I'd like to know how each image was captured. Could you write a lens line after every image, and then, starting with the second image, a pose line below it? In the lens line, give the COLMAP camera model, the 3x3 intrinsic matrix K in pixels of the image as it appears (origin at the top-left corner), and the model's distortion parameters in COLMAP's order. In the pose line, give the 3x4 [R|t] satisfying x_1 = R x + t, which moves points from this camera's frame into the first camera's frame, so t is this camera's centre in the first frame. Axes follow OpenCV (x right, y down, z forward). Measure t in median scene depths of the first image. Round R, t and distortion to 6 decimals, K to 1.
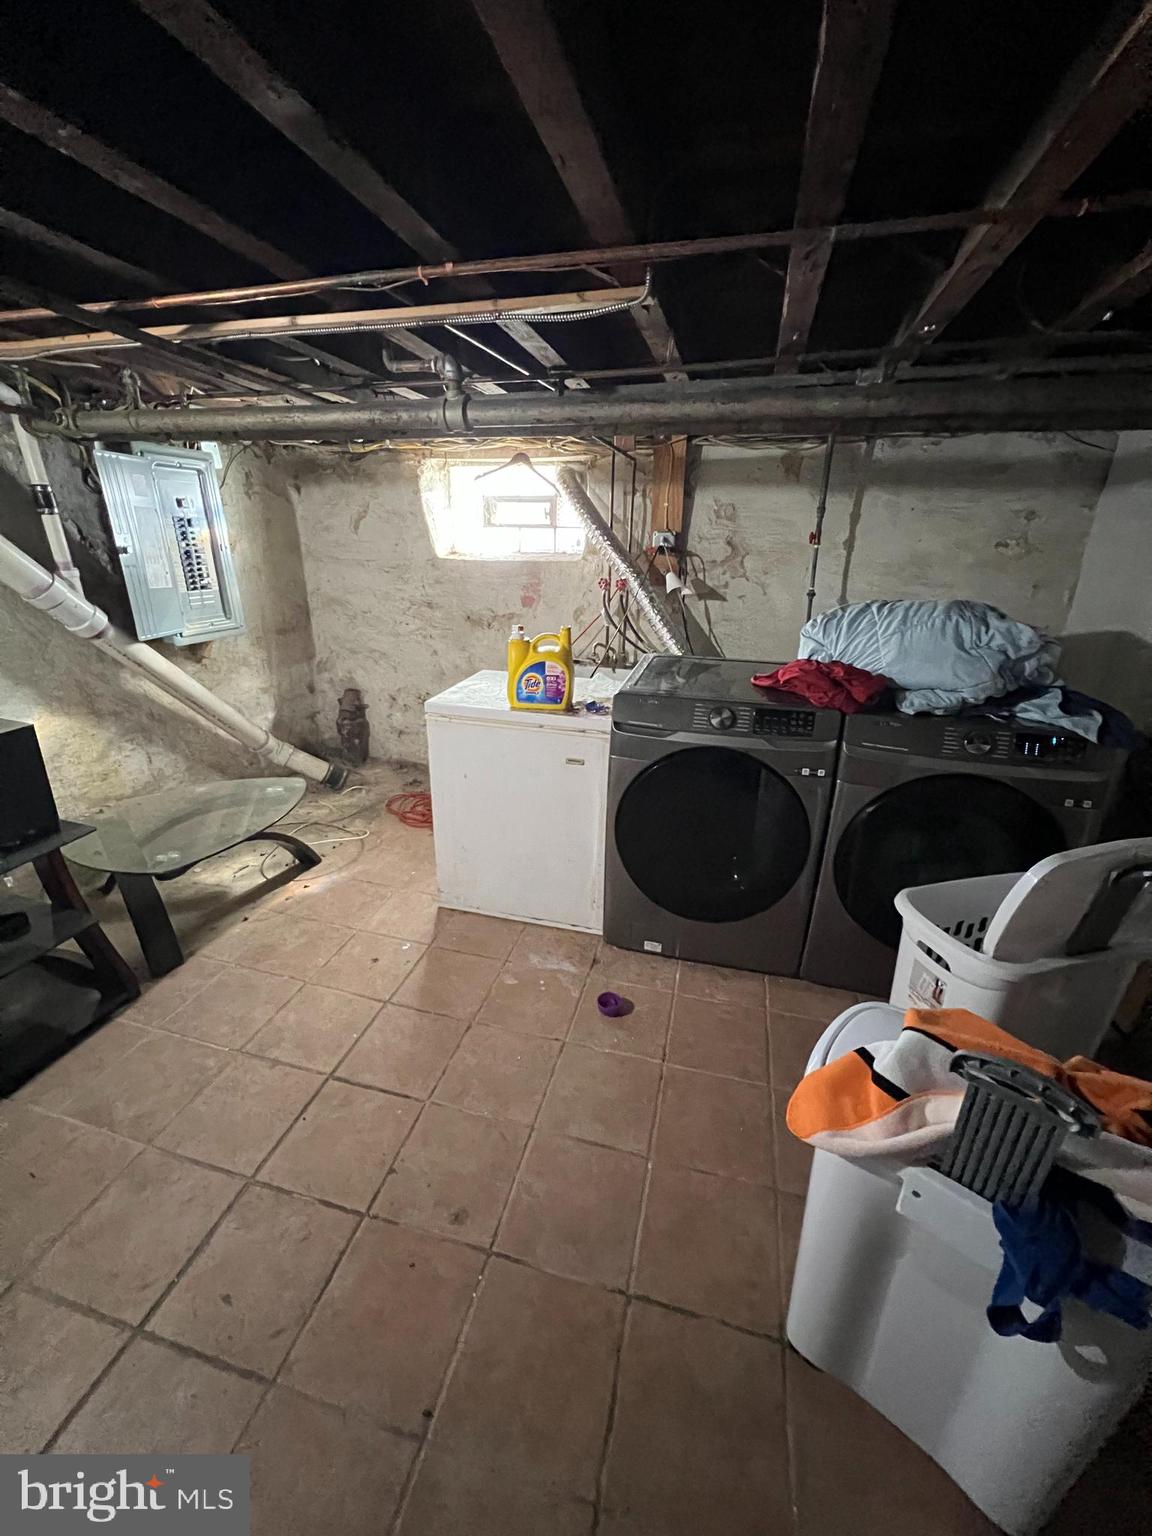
lens RADIAL K [[615.4, 0, 576.0], [0, 615.4, 768.0], [0, 0, 1]] dist [-0.002319, 0.000062]
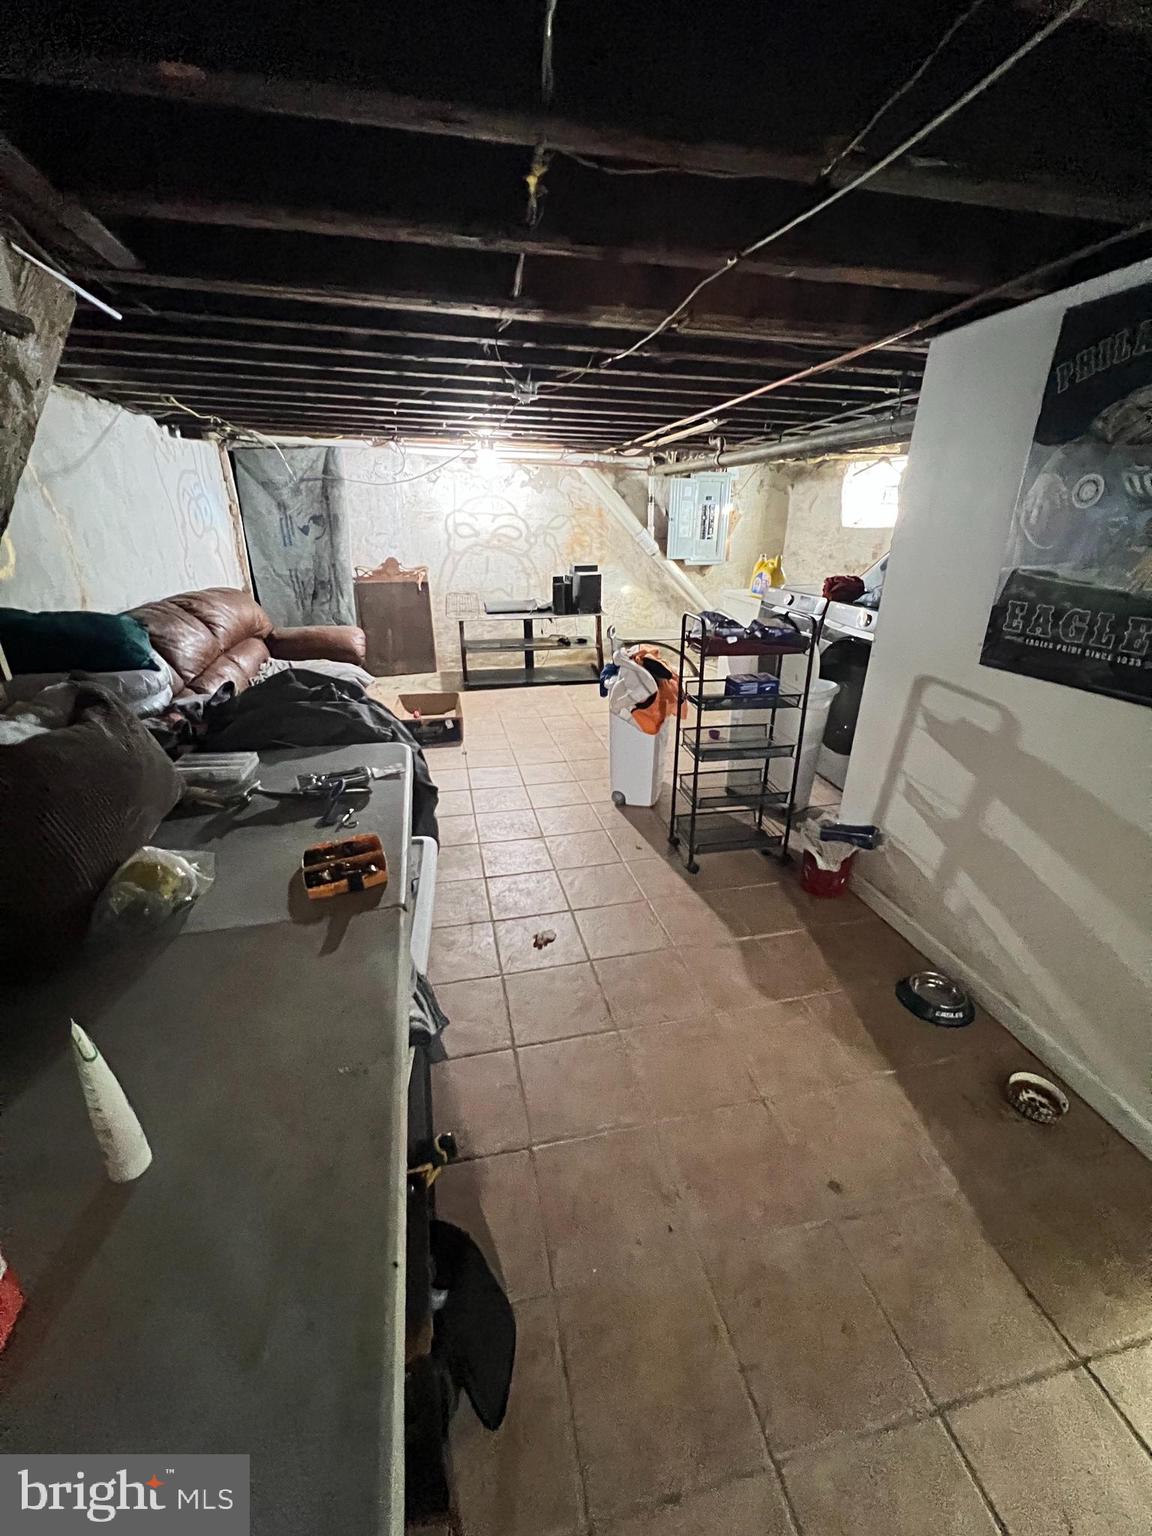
lens RADIAL K [[615.4, 0, 576.0], [0, 615.4, 768.0], [0, 0, 1]] dist [-0.002319, 0.000062]
pose [[0.453960, 0.323288, -0.830304, 1.132514], [-0.306641, 0.931619, 0.195084, 0.158308], [0.836596, 0.166045, 0.522051, -0.331861]]
